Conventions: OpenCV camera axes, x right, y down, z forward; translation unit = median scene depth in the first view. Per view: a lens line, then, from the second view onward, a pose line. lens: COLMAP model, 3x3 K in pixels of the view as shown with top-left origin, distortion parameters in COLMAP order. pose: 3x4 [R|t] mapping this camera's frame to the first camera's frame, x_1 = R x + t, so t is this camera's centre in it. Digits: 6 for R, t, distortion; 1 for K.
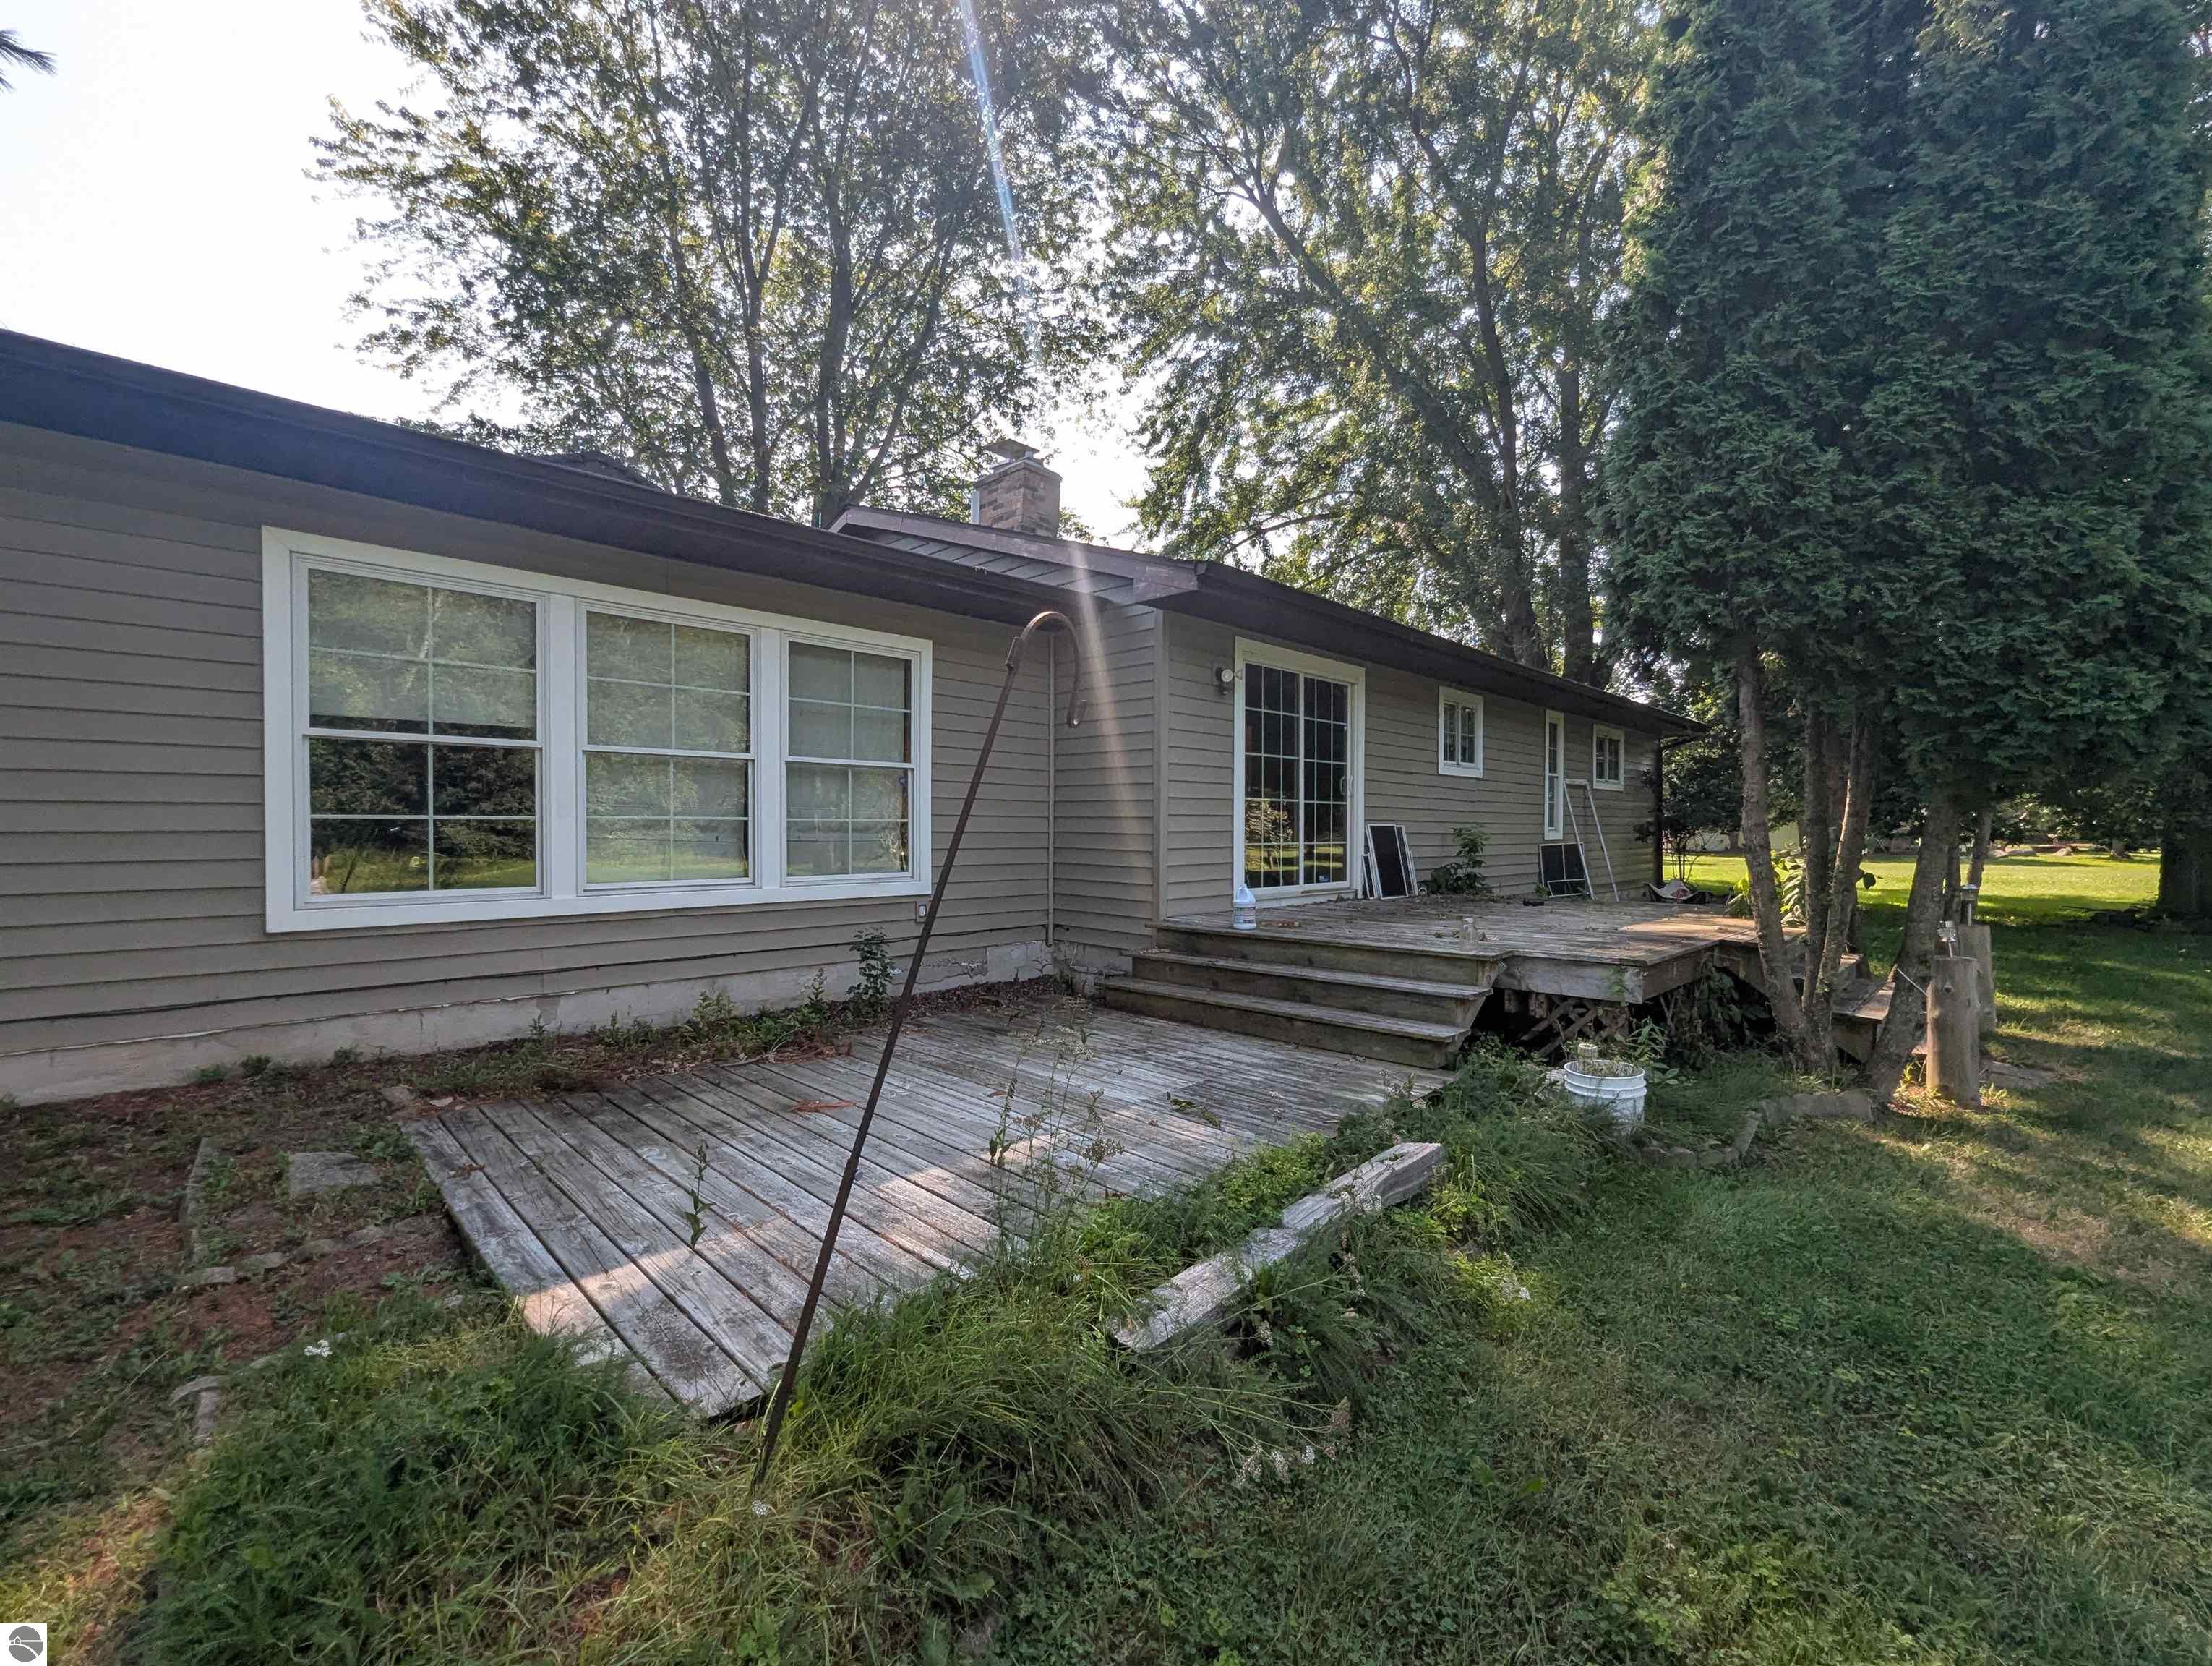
lens RADIAL K [[907.1, 0, 1111.2], [0, 907.1, 834.8], [0, 0, 1]] dist [0.000871, 0.000078]
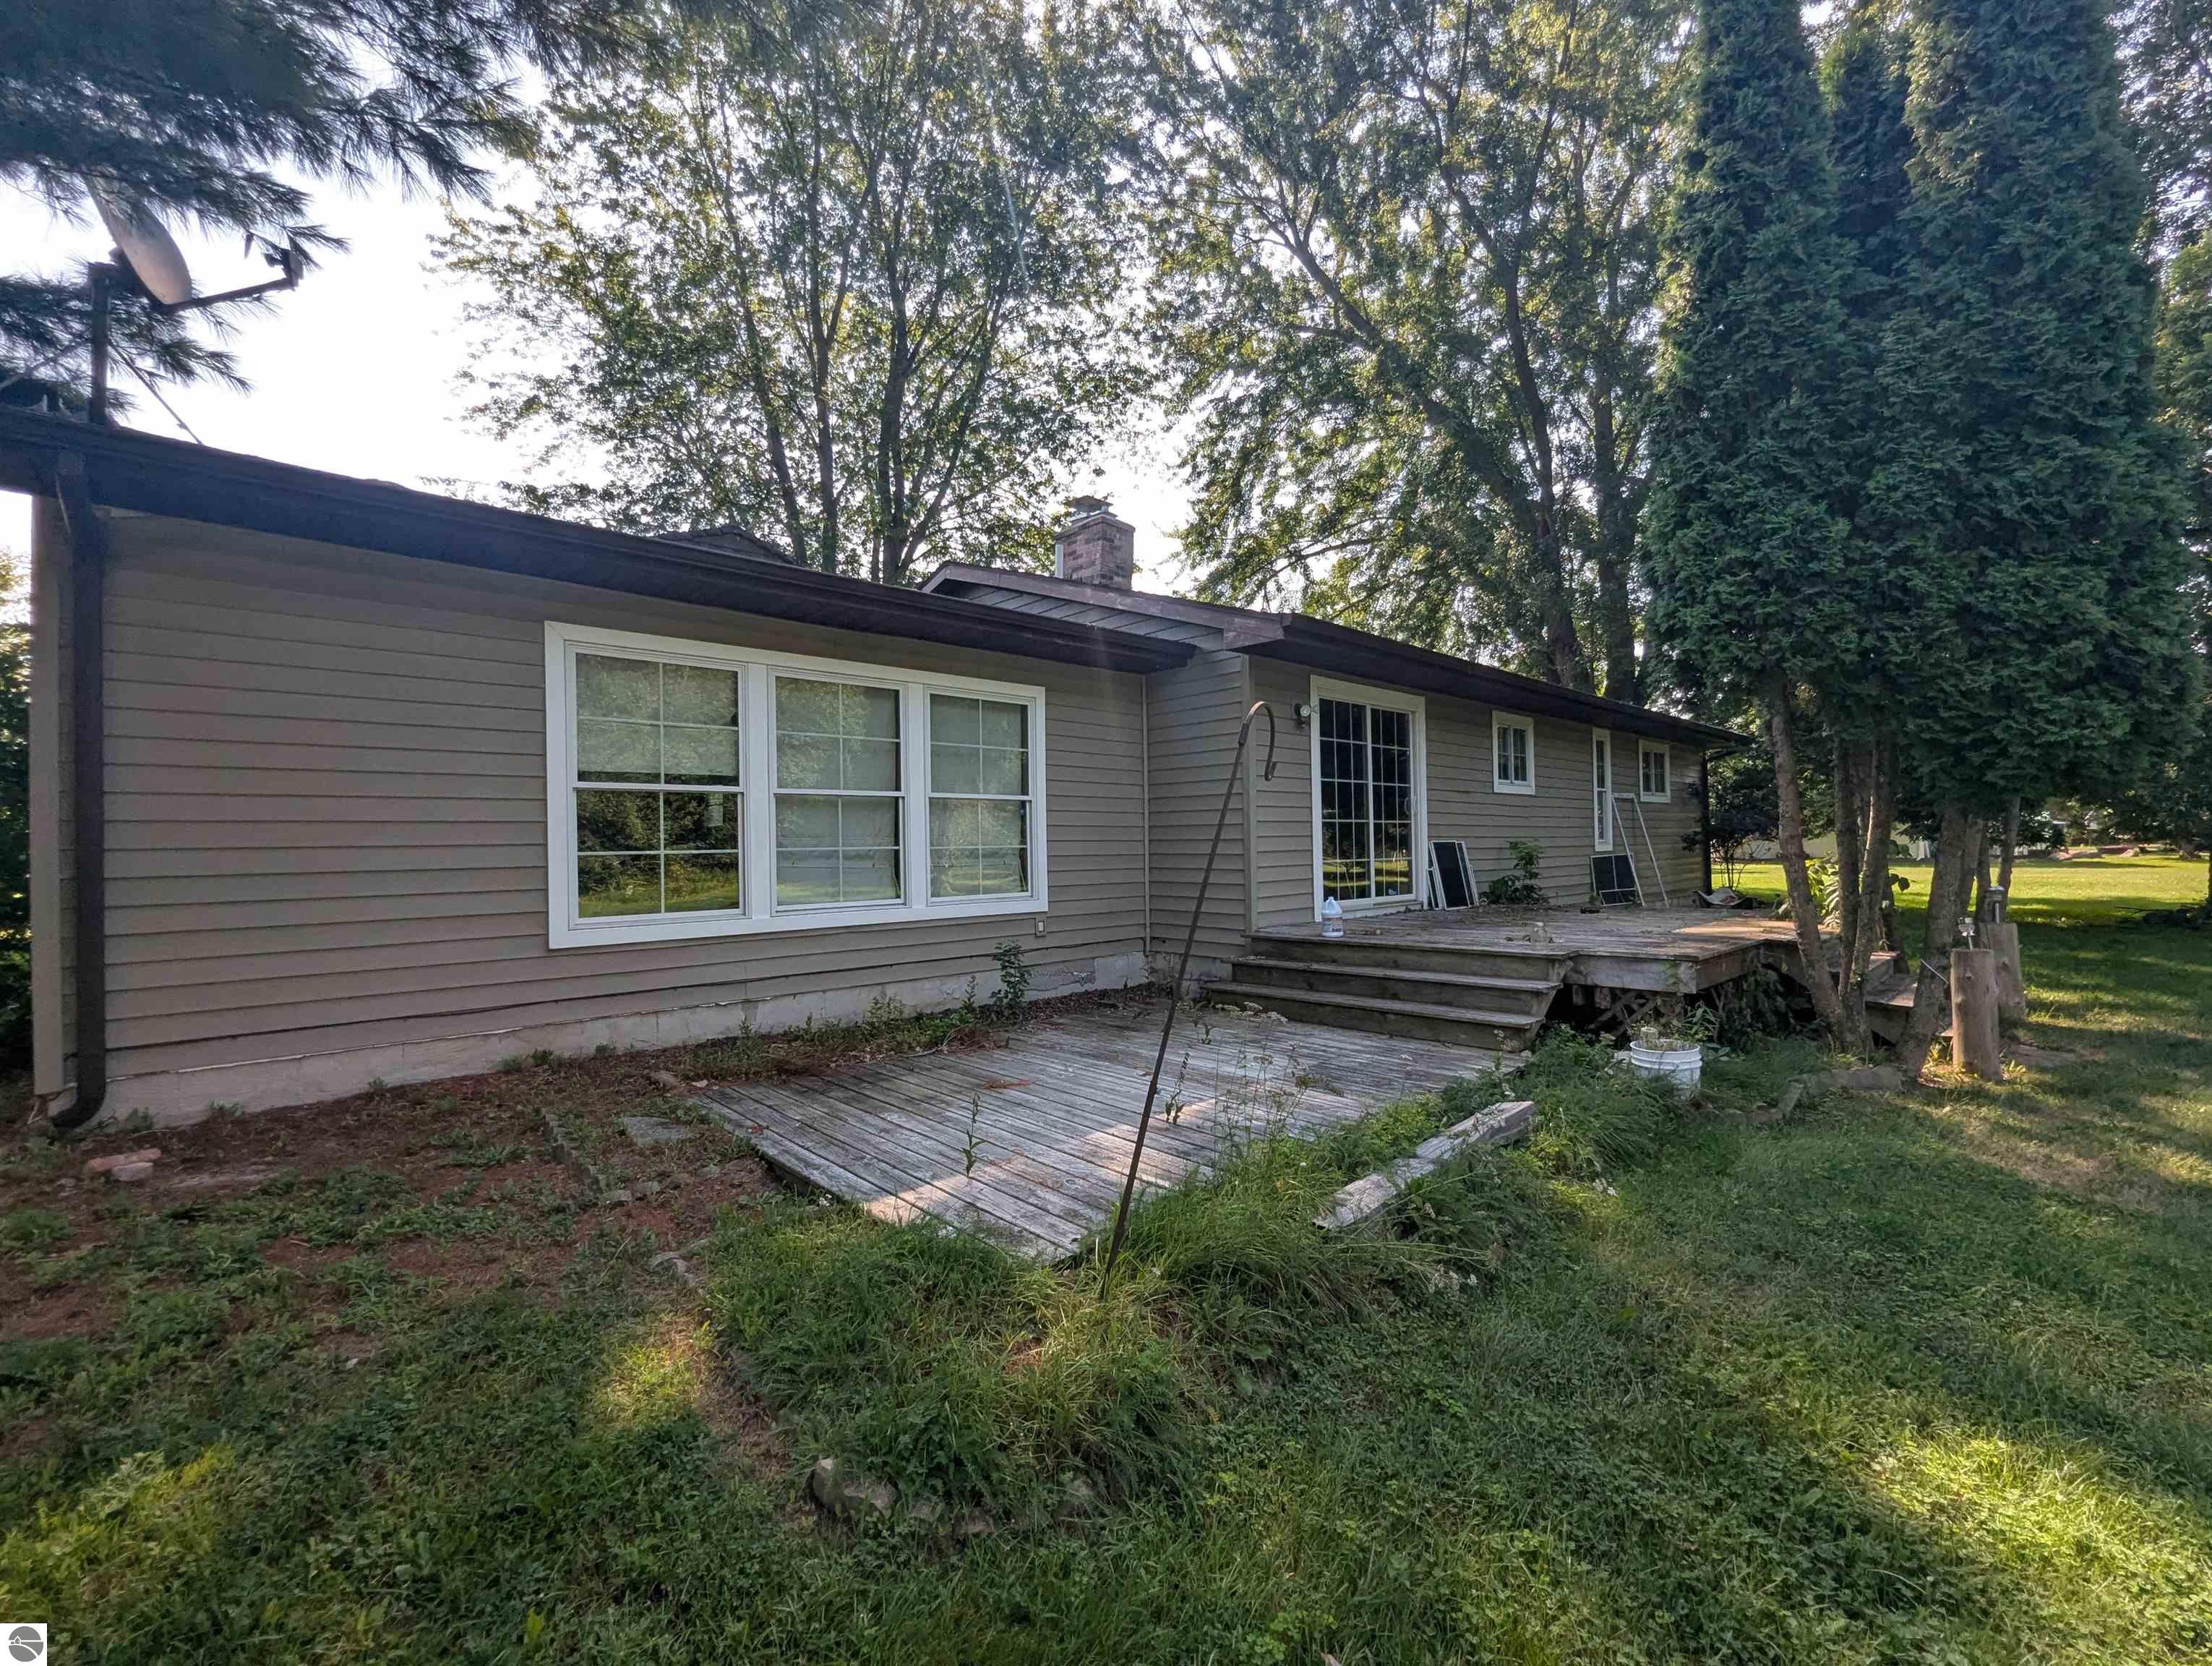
lens RADIAL K [[913.5, 0, 1106.0], [0, 913.5, 833.0], [0, 0, 1]] dist [-0.003859, 0.000613]
pose [[0.999014, -0.020104, -0.039592, -0.079237], [0.019177, 0.999536, -0.023646, -0.003554], [0.040049, 0.022864, 0.998936, -0.134733]]
